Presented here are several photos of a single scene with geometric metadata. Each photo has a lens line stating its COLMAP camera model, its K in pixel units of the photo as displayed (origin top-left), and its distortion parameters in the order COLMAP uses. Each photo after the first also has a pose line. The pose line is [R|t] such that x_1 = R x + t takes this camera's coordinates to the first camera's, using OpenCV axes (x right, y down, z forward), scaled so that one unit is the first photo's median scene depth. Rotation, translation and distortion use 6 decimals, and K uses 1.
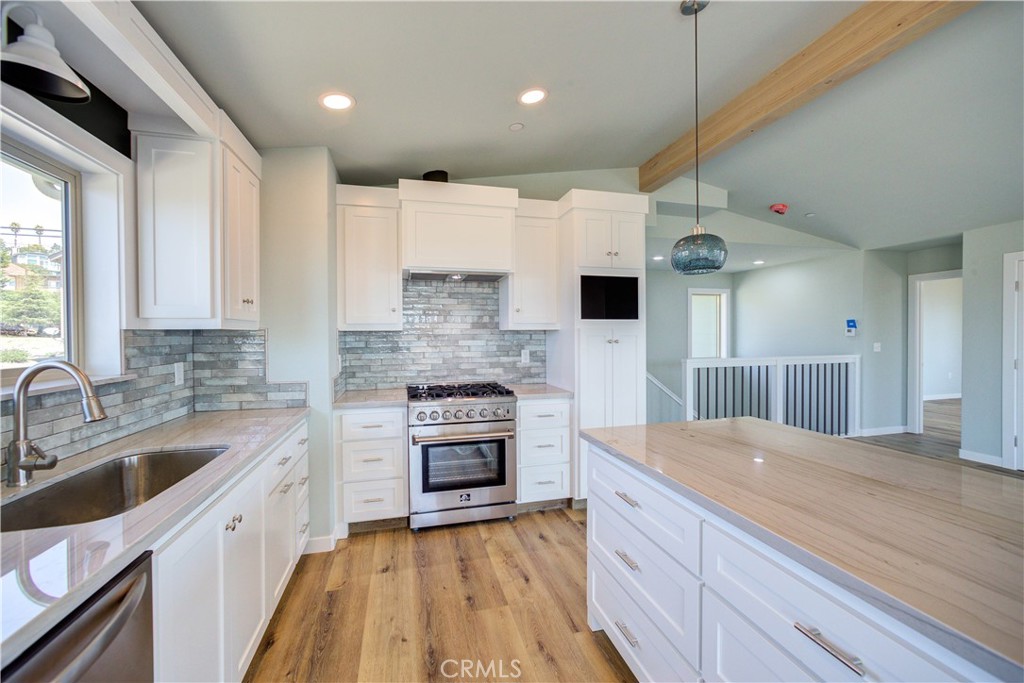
lens RADIAL K [[404.2, 0, 512.9], [0, 404.2, 337.1], [0, 0, 1]] dist [-0.021231, 0.008112]
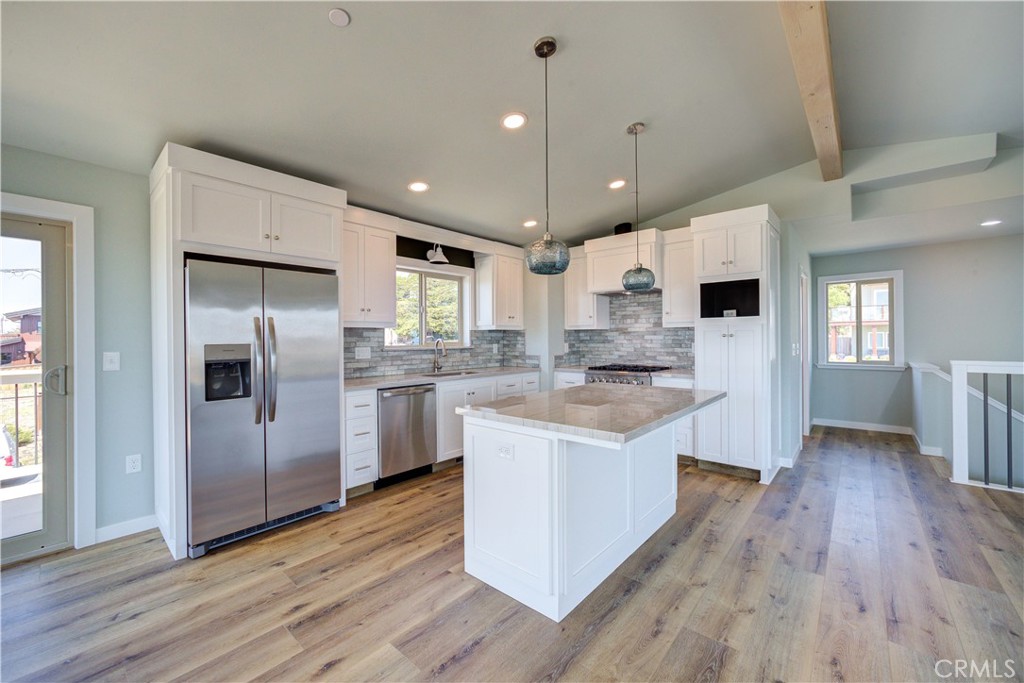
lens RADIAL K [[404.2, 0, 512.7], [0, 404.2, 338.5], [0, 0, 1]] dist [-0.021231, 0.008112]
pose [[0.561138, 0.003427, -0.827715, 0.947721], [-0.001046, 0.999994, 0.003431, 0.017147], [0.827721, -0.001060, 0.561138, -0.218259]]
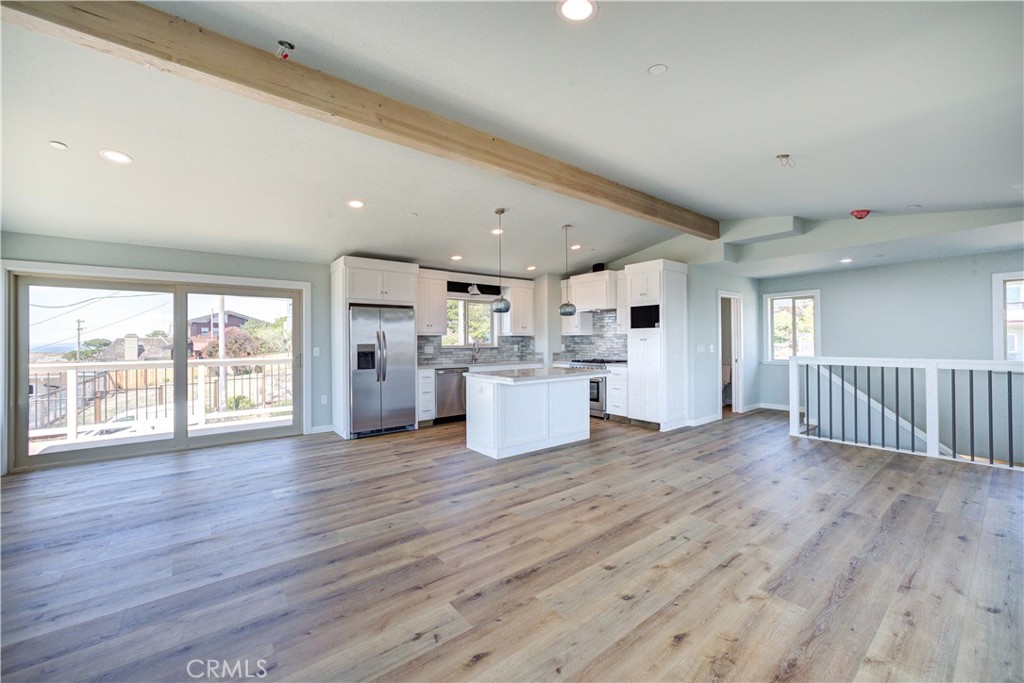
lens RADIAL K [[404.2, 0, 514.0], [0, 404.2, 338.3], [0, 0, 1]] dist [-0.021231, 0.008112]
pose [[0.398273, -0.001427, -0.917266, 1.906729], [-0.000880, 0.999998, -0.001938, 0.008774], [0.917267, 0.001579, 0.398271, -0.359696]]
